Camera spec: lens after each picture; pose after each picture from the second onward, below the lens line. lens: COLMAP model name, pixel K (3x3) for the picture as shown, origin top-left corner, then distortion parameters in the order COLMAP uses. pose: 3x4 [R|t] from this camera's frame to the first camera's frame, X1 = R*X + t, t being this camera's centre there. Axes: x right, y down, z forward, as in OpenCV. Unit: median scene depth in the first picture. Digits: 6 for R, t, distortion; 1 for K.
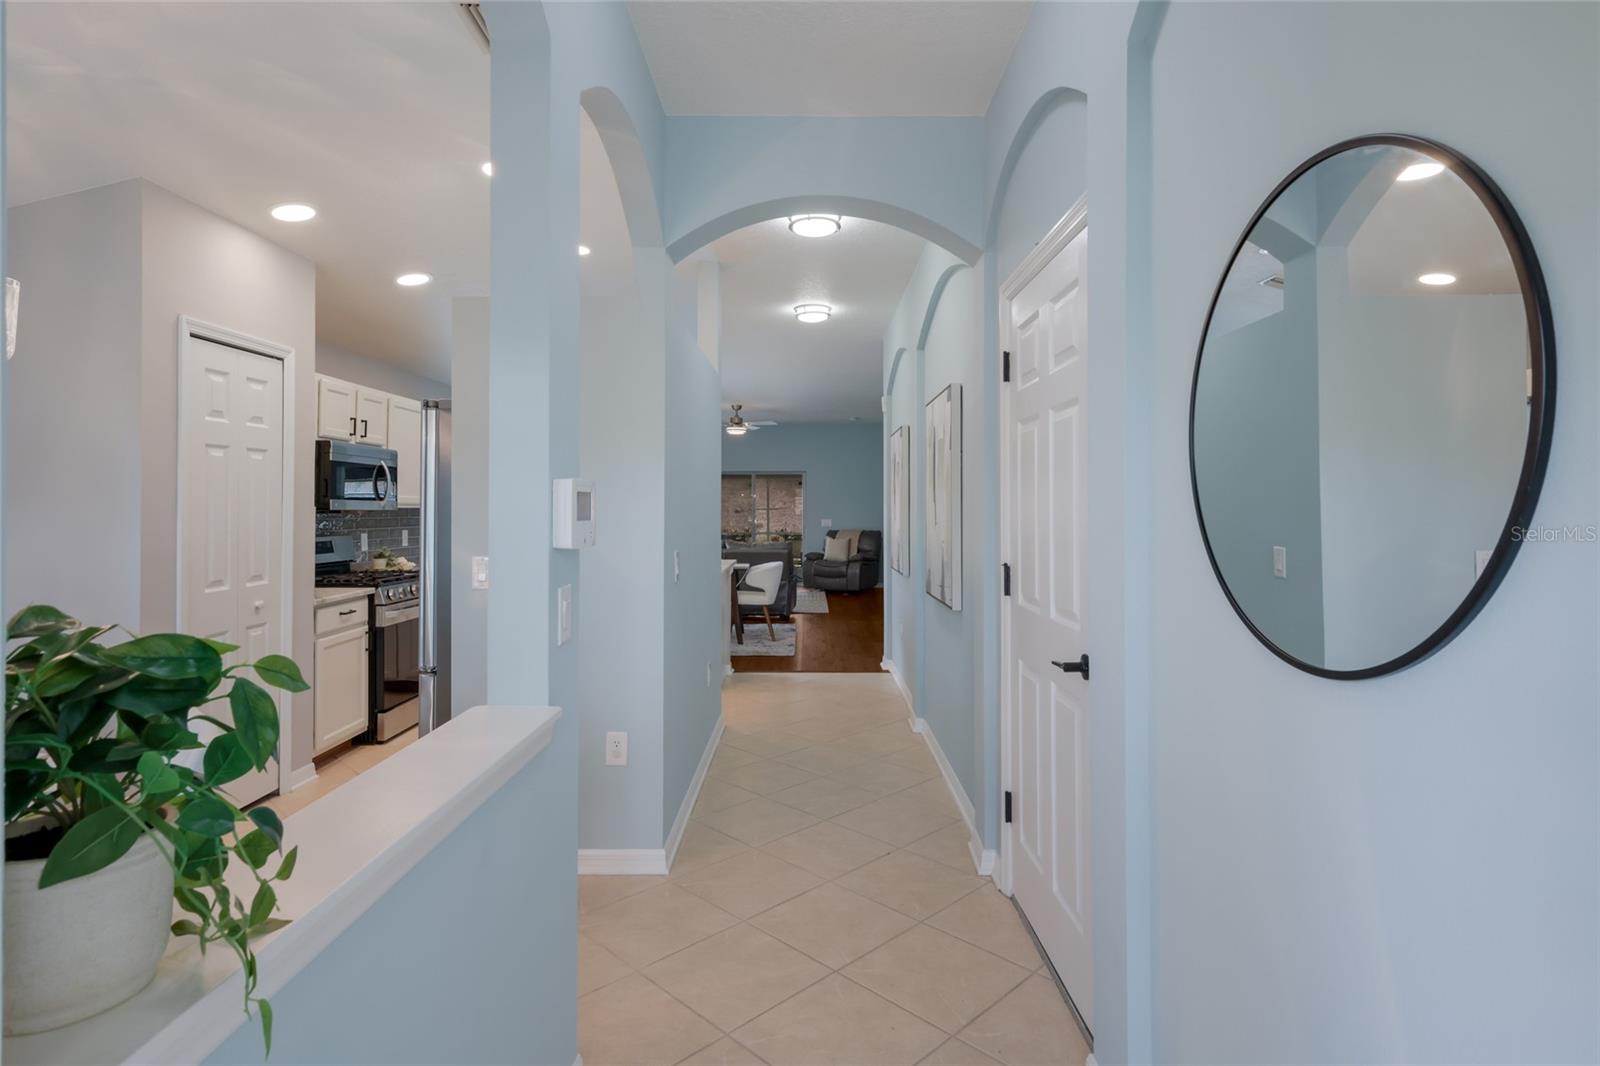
lens RADIAL K [[811.3, 0, 837.7], [0, 811.3, 510.6], [0, 0, 1]] dist [-0.000265, -0.000037]
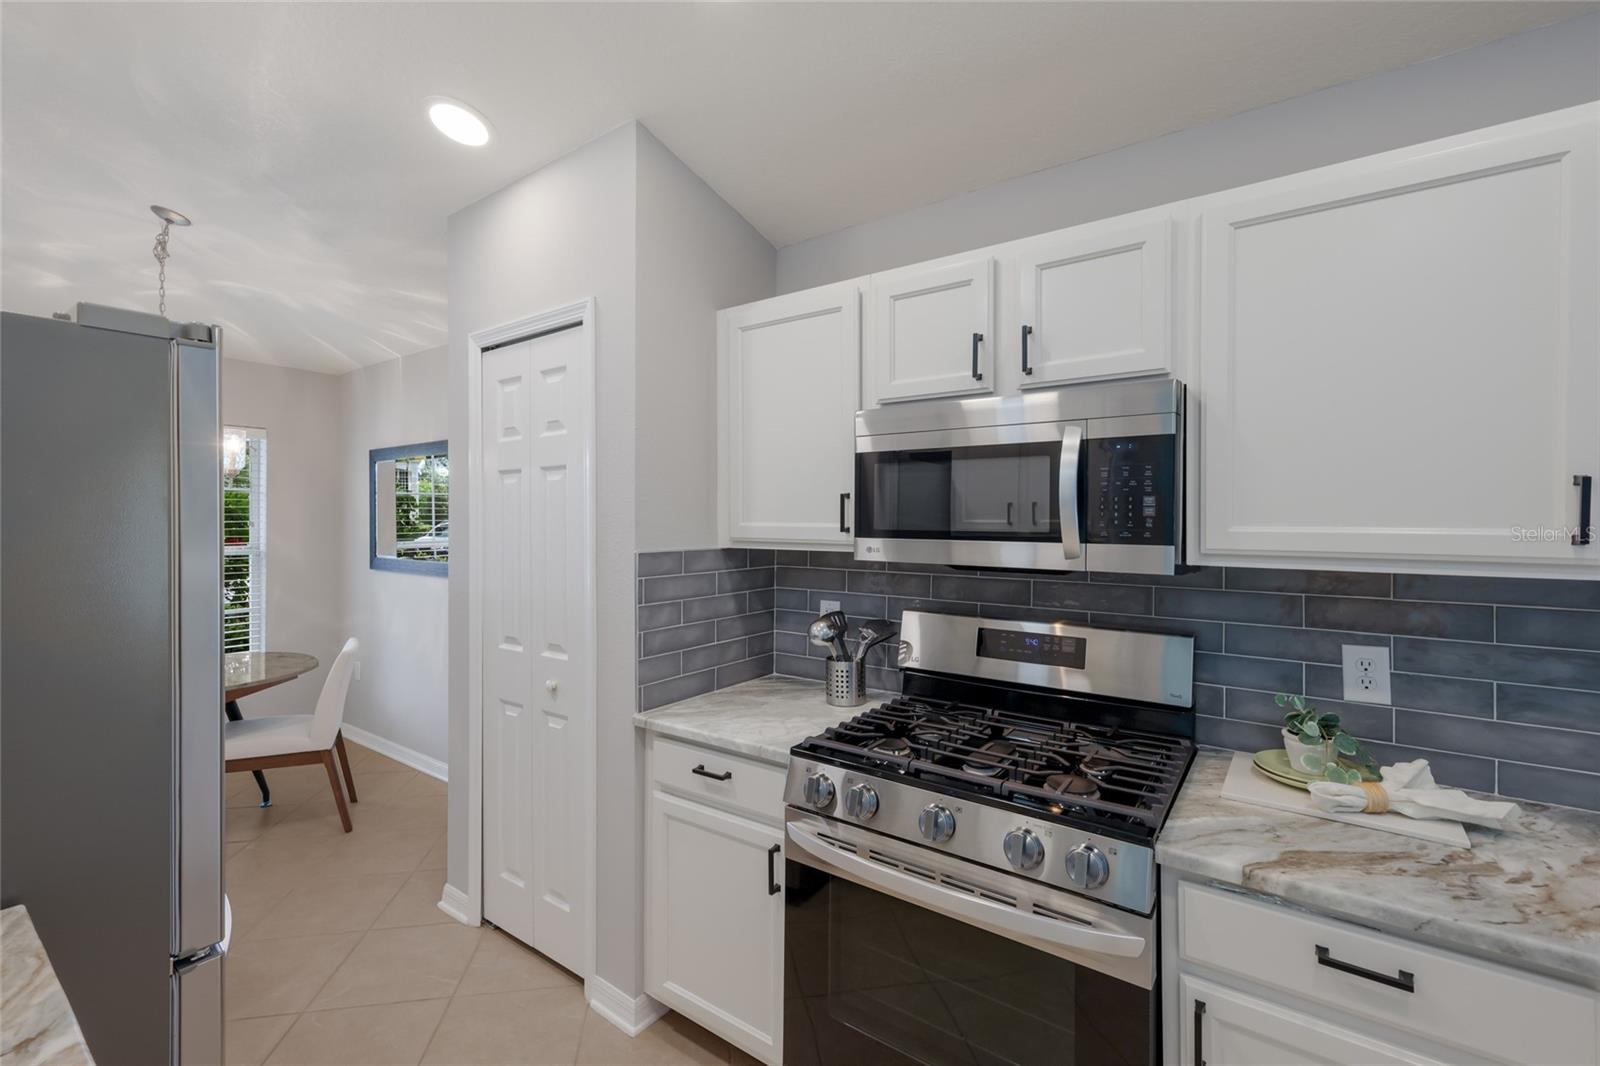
lens RADIAL K [[688.2, 0, 799.4], [0, 688.2, 519.6], [0, 0, 1]] dist [0.005609, 0.000492]
pose [[-0.614185, -0.003575, -0.789154, -0.111121], [-0.005629, 0.999984, -0.000149, -0.009107], [0.789142, 0.004350, -0.614195, 0.460507]]
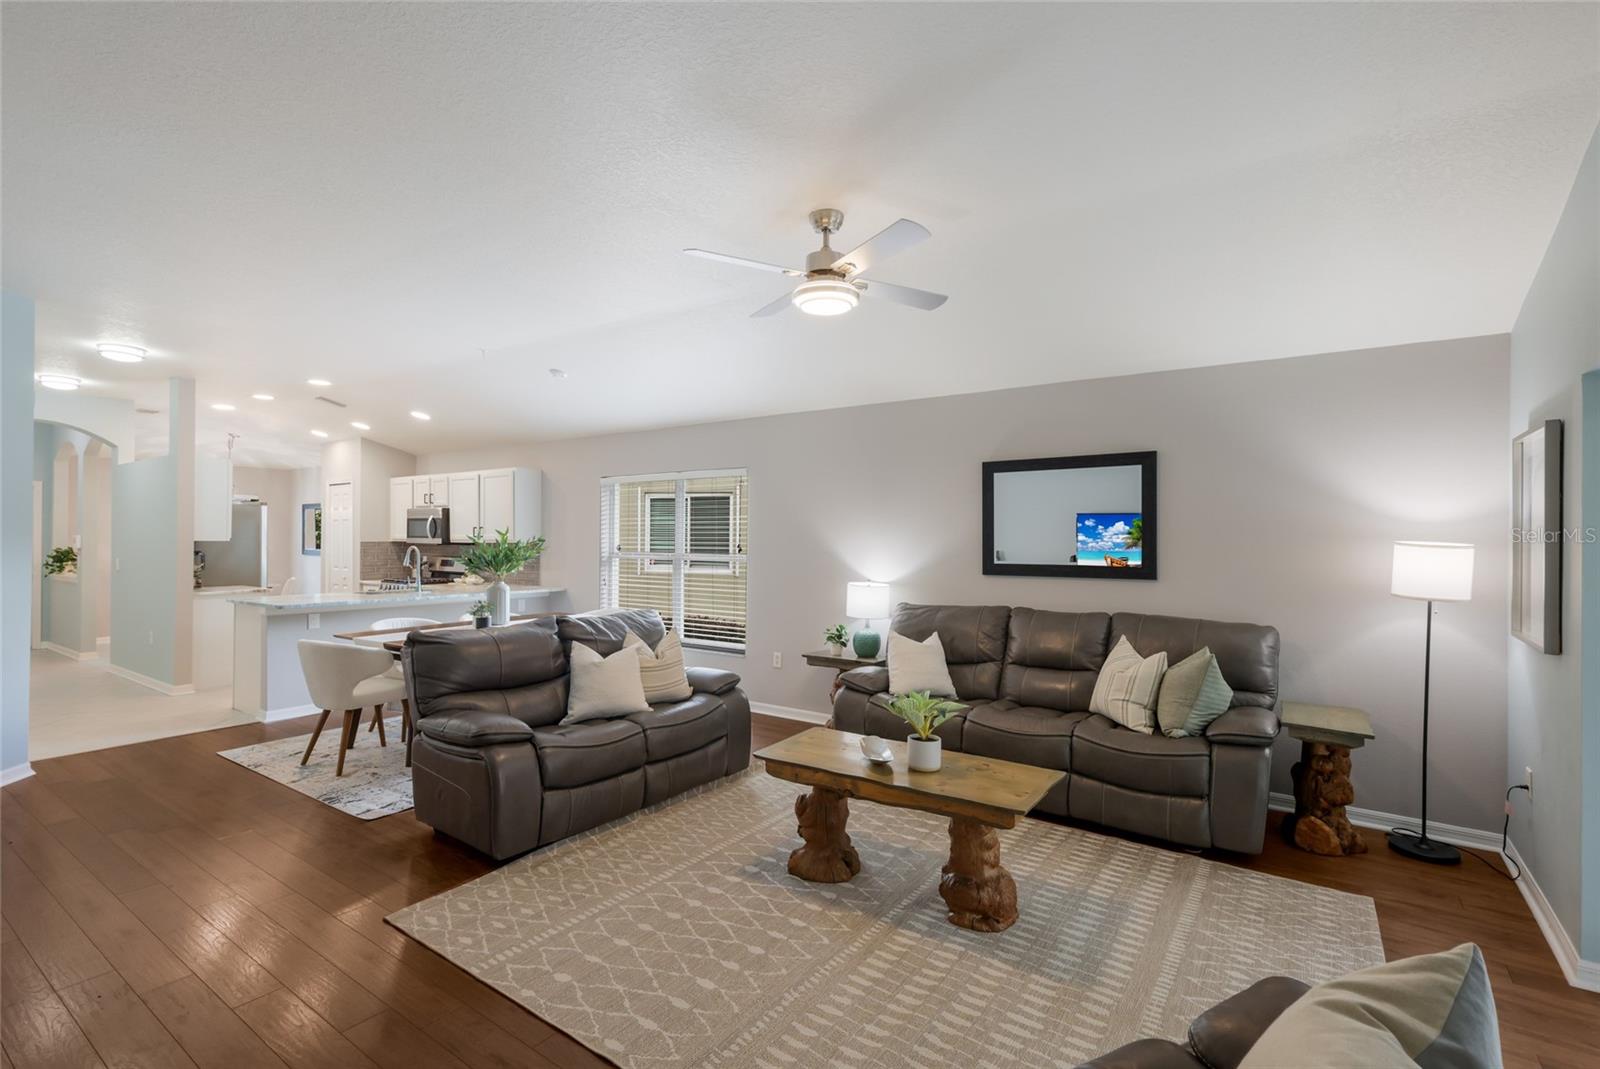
lens RADIAL K [[737.8, 0, 804.5], [0, 737.8, 532.7], [0, 0, 1]] dist [0.011871, -0.000553]
pose [[-0.605438, -0.007251, -0.795860, 0.094911], [-0.007019, 0.999968, -0.003771, -0.009943], [0.795862, 0.003303, -0.605469, 1.106239]]
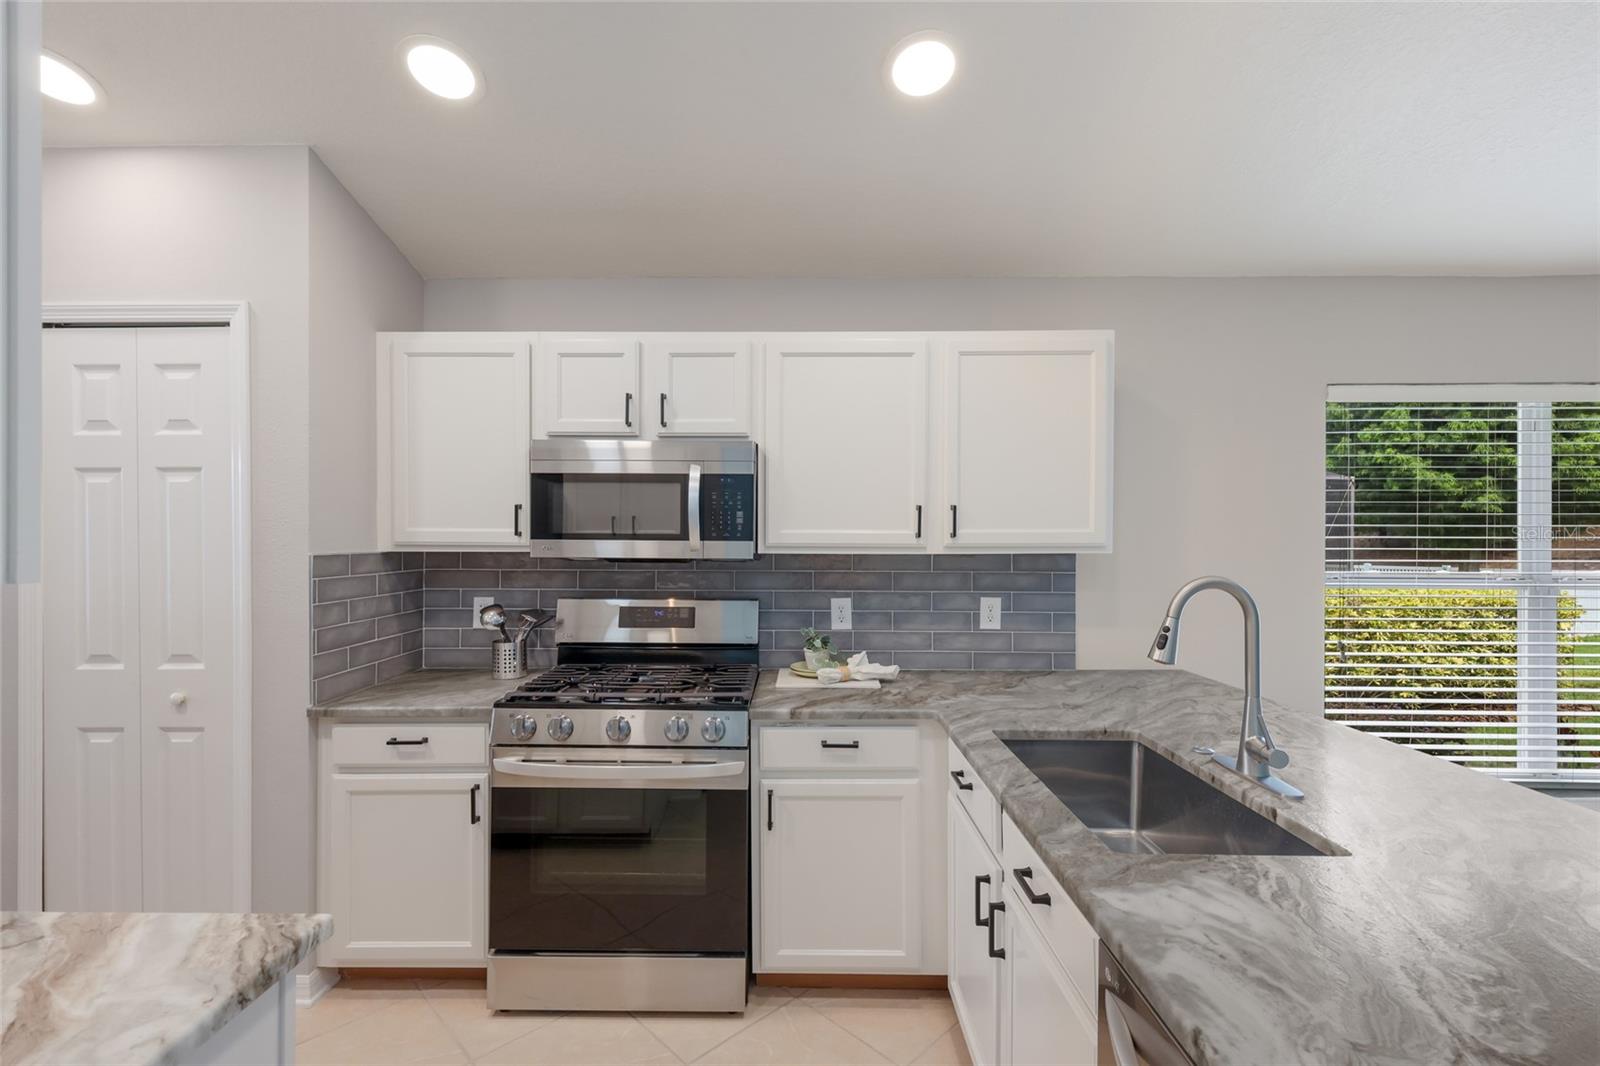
lens RADIAL K [[688.2, 0, 785.0], [0, 688.2, 540.1], [0, 0, 1]] dist [0.005609, 0.000492]
pose [[-0.054521, 0.000402, -0.998513, -0.050319], [-0.005280, 0.999986, 0.000691, -0.005593], [0.998499, 0.005310, -0.054519, 0.458577]]
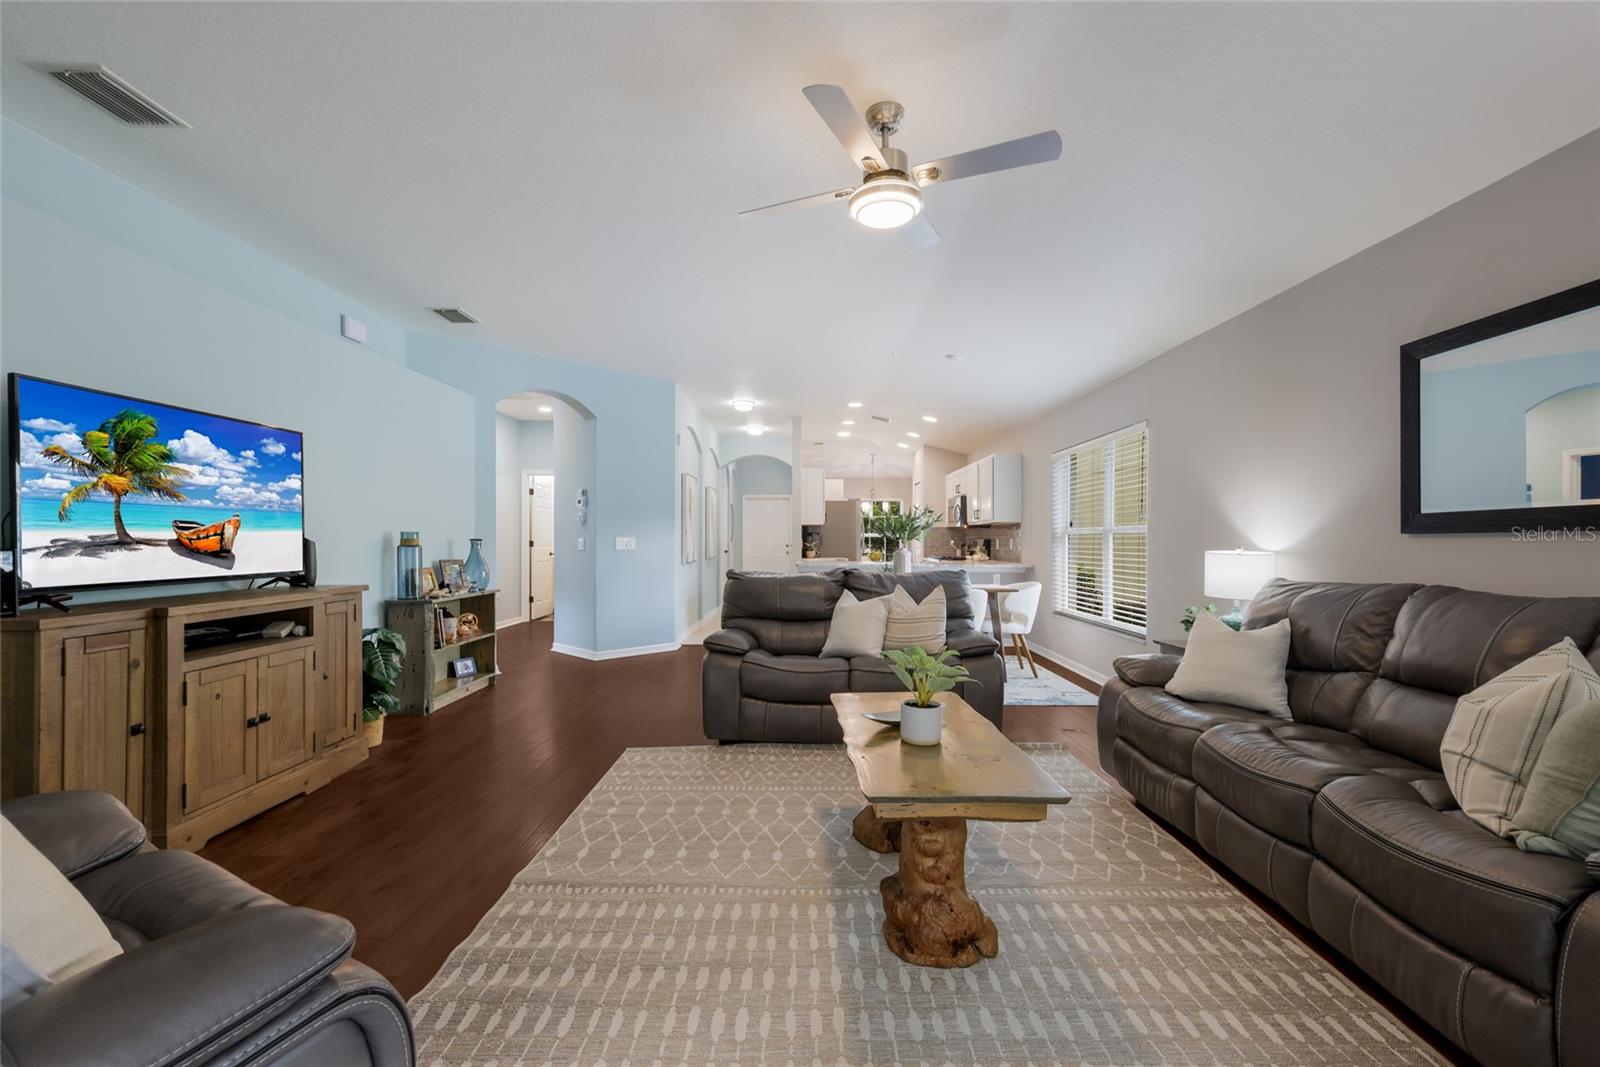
lens RADIAL K [[688.2, 0, 805.2], [0, 688.2, 538.8], [0, 0, 1]] dist [0.005609, 0.000492]
pose [[-0.999290, -0.001707, 0.037631, -0.101888], [-0.001721, 0.999998, -0.000330, 0.013423], [-0.037630, -0.000395, -0.999292, 1.174494]]
